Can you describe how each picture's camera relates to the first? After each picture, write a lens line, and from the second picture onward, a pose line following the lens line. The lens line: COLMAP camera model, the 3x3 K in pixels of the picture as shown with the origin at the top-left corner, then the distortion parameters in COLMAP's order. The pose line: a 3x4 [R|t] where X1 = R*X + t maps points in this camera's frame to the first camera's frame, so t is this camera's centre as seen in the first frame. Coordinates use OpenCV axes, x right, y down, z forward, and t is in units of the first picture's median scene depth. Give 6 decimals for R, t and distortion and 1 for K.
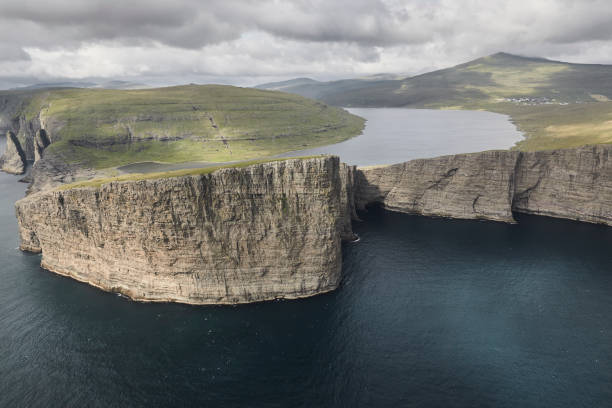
lens RADIAL K [[420.6, 0, 306.5], [0, 420.6, 205.2], [0, 0, 1]] dist [0.003096, -0.000552]
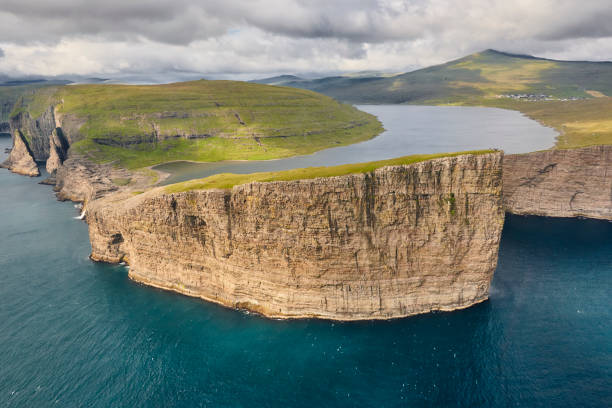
lens RADIAL K [[423.2, 0, 308.2], [0, 423.2, 206.0], [0, 0, 1]] dist [0.002176, -0.000520]
pose [[0.998632, -0.015378, 0.049969, -0.254657], [0.015117, 0.999870, 0.005604, -0.006912], [-0.050048, -0.004841, 0.998735, 0.078063]]
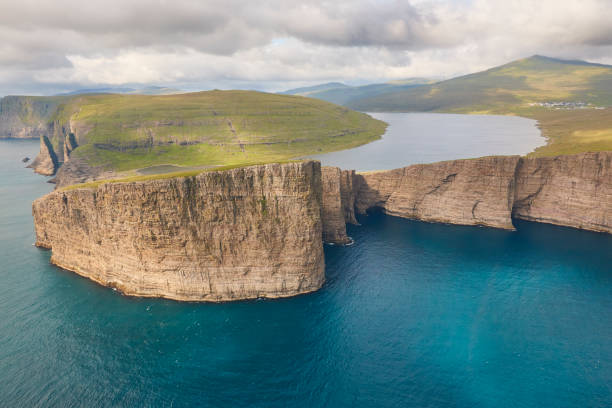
lens RADIAL K [[420.6, 0, 306.5], [0, 420.6, 205.2], [0, 0, 1]] dist [0.003096, -0.000552]
pose [[0.997258, 0.015244, -0.072422, 0.080791], [-0.015976, 0.999827, -0.009536, 0.001868], [0.072264, 0.010667, 0.997328, -0.020509]]
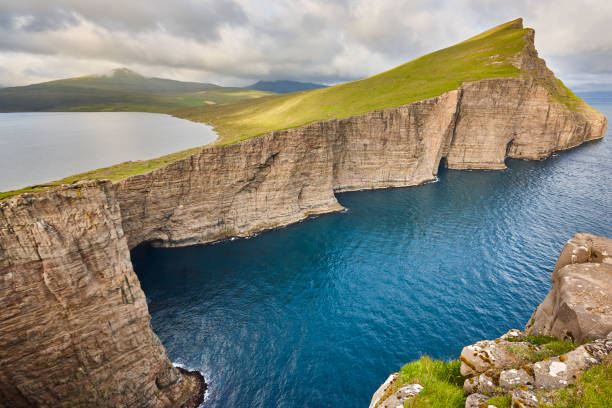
lens RADIAL K [[277.1, 0, 306.0], [0, 277.1, 203.8], [0, 0, 1]] dist [-0.000838, -0.000105]
pose [[0.558833, -0.272017, 0.783398, 0.027601], [0.208584, 0.960408, 0.184688, -0.084715], [-0.802620, 0.060195, 0.593446, 0.738877]]
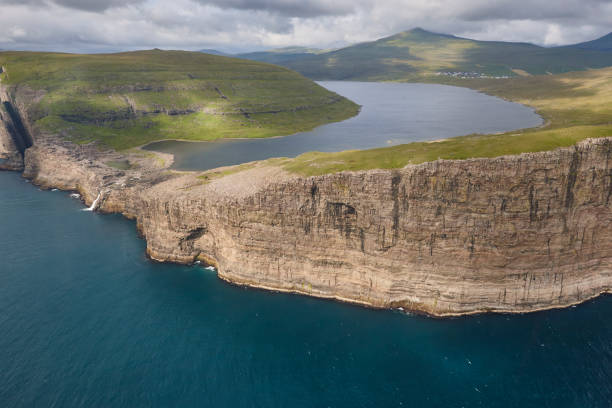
lens RADIAL K [[425.5, 0, 306.3], [0, 425.5, 205.6], [0, 0, 1]] dist [0.002229, 0.001001]
pose [[0.973089, -0.058517, 0.222874, -0.556201], [0.046370, 0.997159, 0.059355, -0.021266], [-0.225714, -0.047423, 0.973039, 0.214960]]
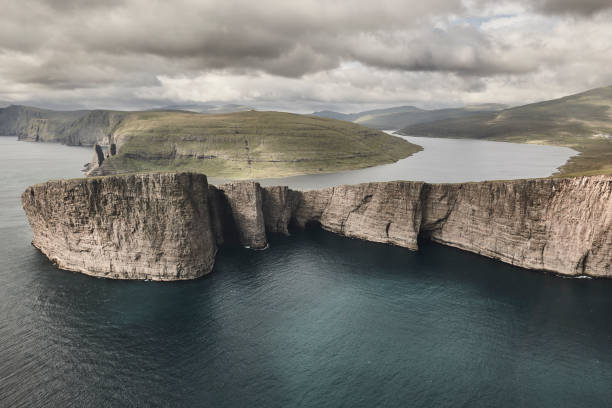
lens RADIAL K [[419.9, 0, 306.3], [0, 419.9, 204.3], [0, 0, 1]] dist [0.004744, 0.000966]
pose [[0.966290, 0.080624, -0.244507, 0.478887], [-0.095237, 0.994271, -0.048524, 0.005713], [0.239194, 0.070174, 0.968433, -0.106027]]
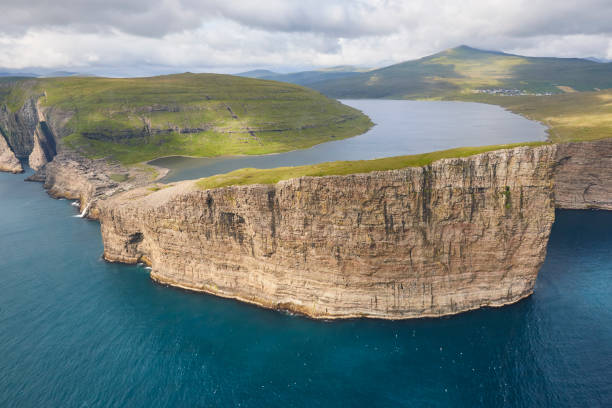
lens RADIAL K [[420.6, 0, 306.5], [0, 420.6, 205.2], [0, 0, 1]] dist [0.003096, -0.000552]
pose [[0.993866, -0.028072, 0.106965, -0.353138], [0.026298, 0.999493, 0.017959, -0.010165], [-0.107415, -0.015035, 0.994101, 0.116718]]
